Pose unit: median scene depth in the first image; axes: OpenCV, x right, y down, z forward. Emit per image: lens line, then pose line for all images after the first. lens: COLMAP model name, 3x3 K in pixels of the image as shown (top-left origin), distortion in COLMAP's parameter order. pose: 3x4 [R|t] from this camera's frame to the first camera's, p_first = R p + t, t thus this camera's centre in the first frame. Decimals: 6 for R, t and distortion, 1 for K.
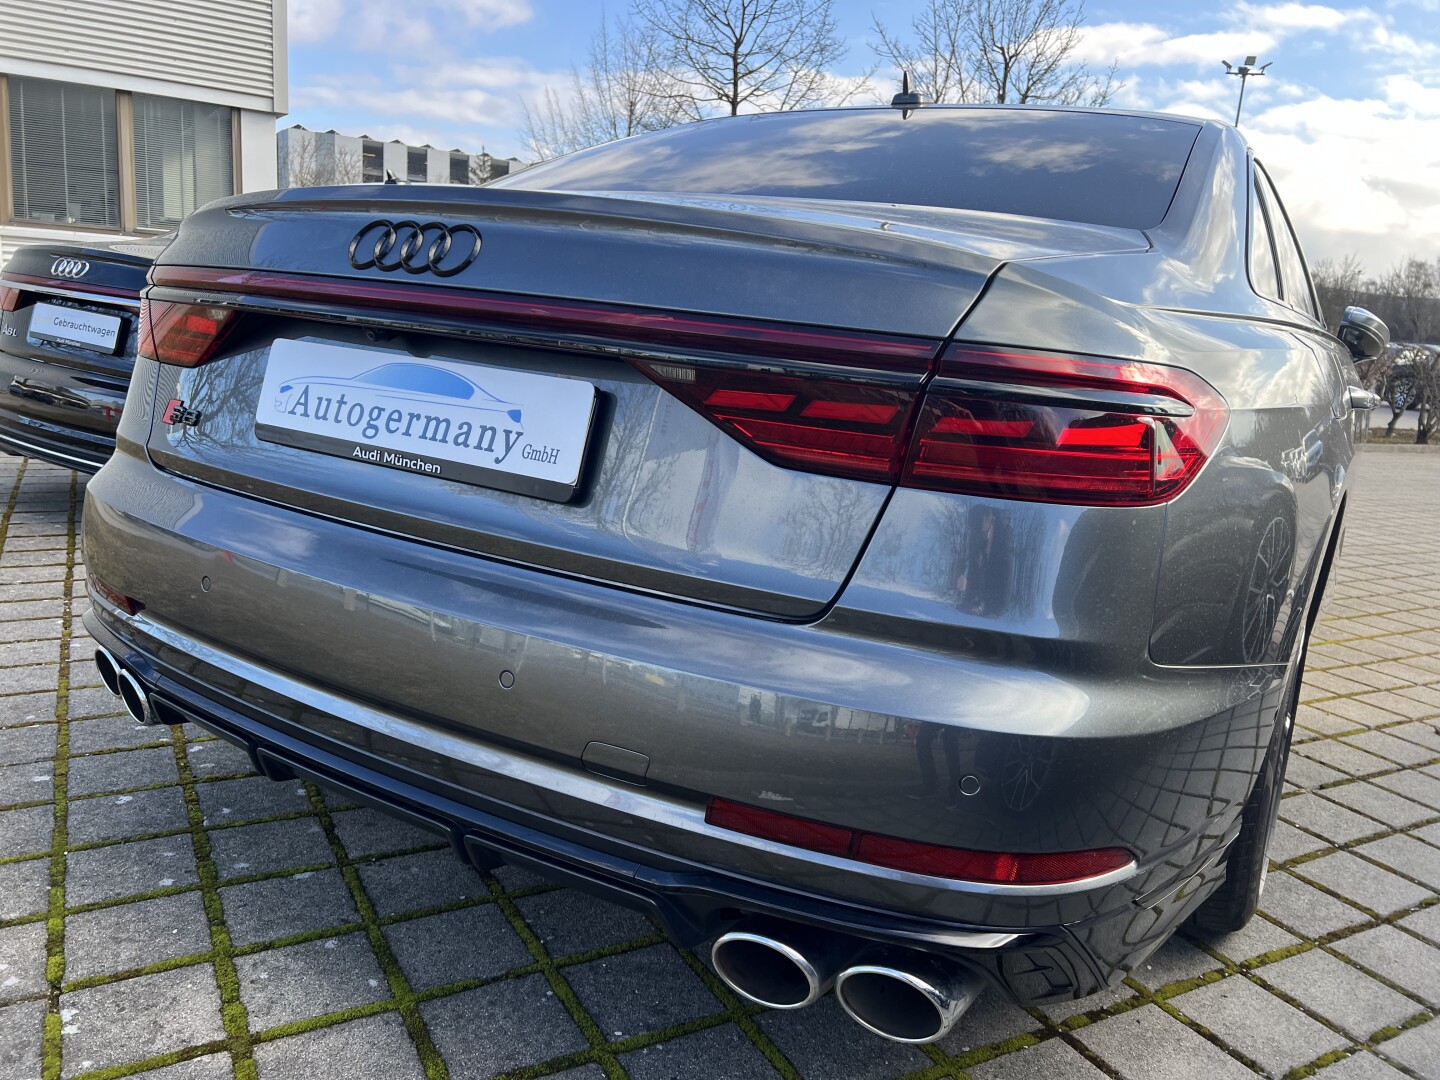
lens RADIAL K [[1080.4, 0, 720.9], [0, 1080.4, 544.8], [0, 0, 1]] dist [0.054667, -0.061789]
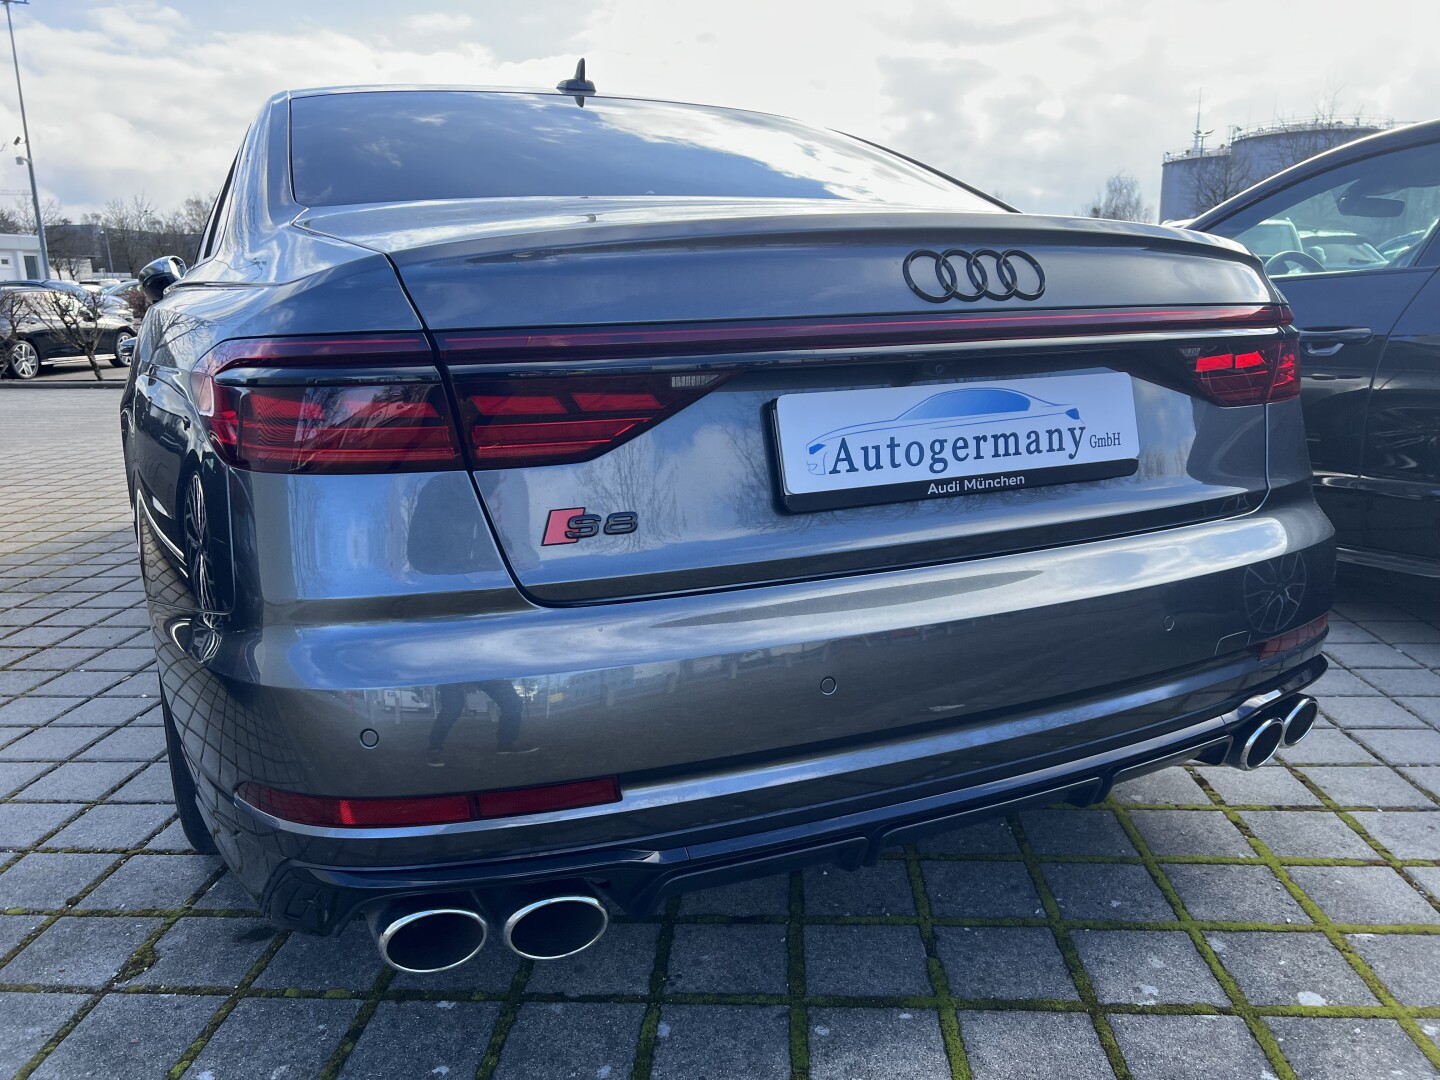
lens RADIAL K [[1080.4, 0, 707.0], [0, 1080.4, 551.2], [0, 0, 1]] dist [0.054667, -0.061789]
pose [[0.548240, -0.285797, 0.785973, -1.052913], [0.241031, 0.953916, 0.178739, -0.219096], [-0.800835, 0.091452, 0.591861, 0.505611]]
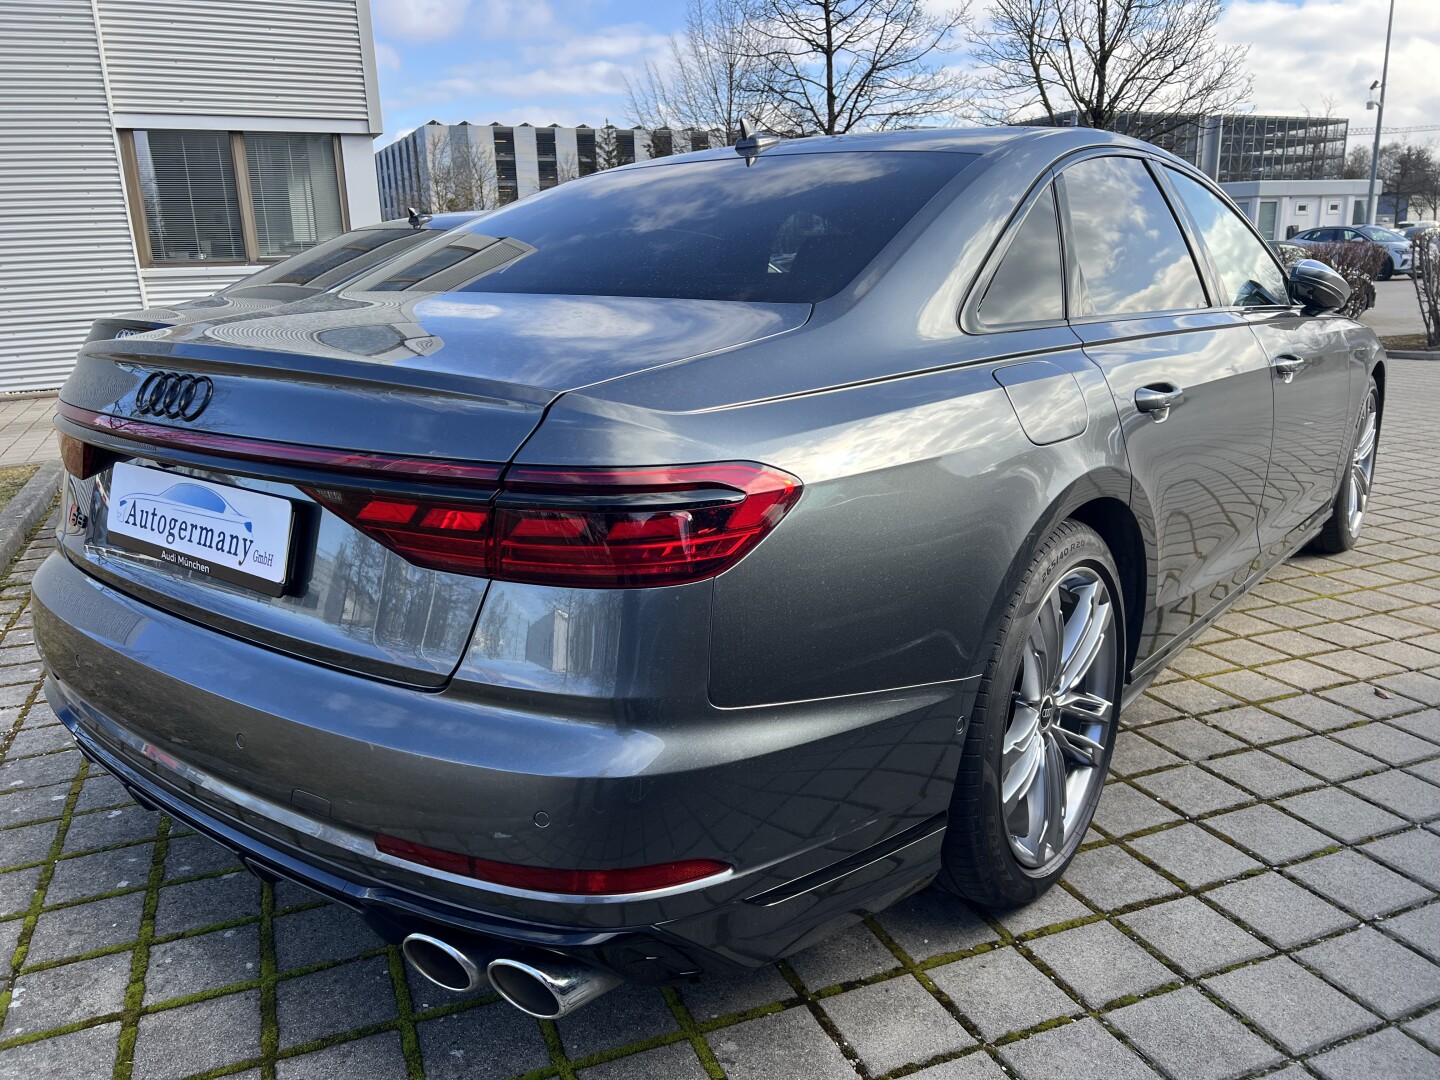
lens RADIAL K [[1080.4, 0, 715.9], [0, 1080.4, 540.2], [0, 0, 1]] dist [0.054667, -0.061789]
pose [[0.986372, -0.066532, -0.150475, 0.417589], [0.072282, 0.996836, 0.033061, -0.083903], [0.147800, -0.043487, 0.988061, -0.130945]]
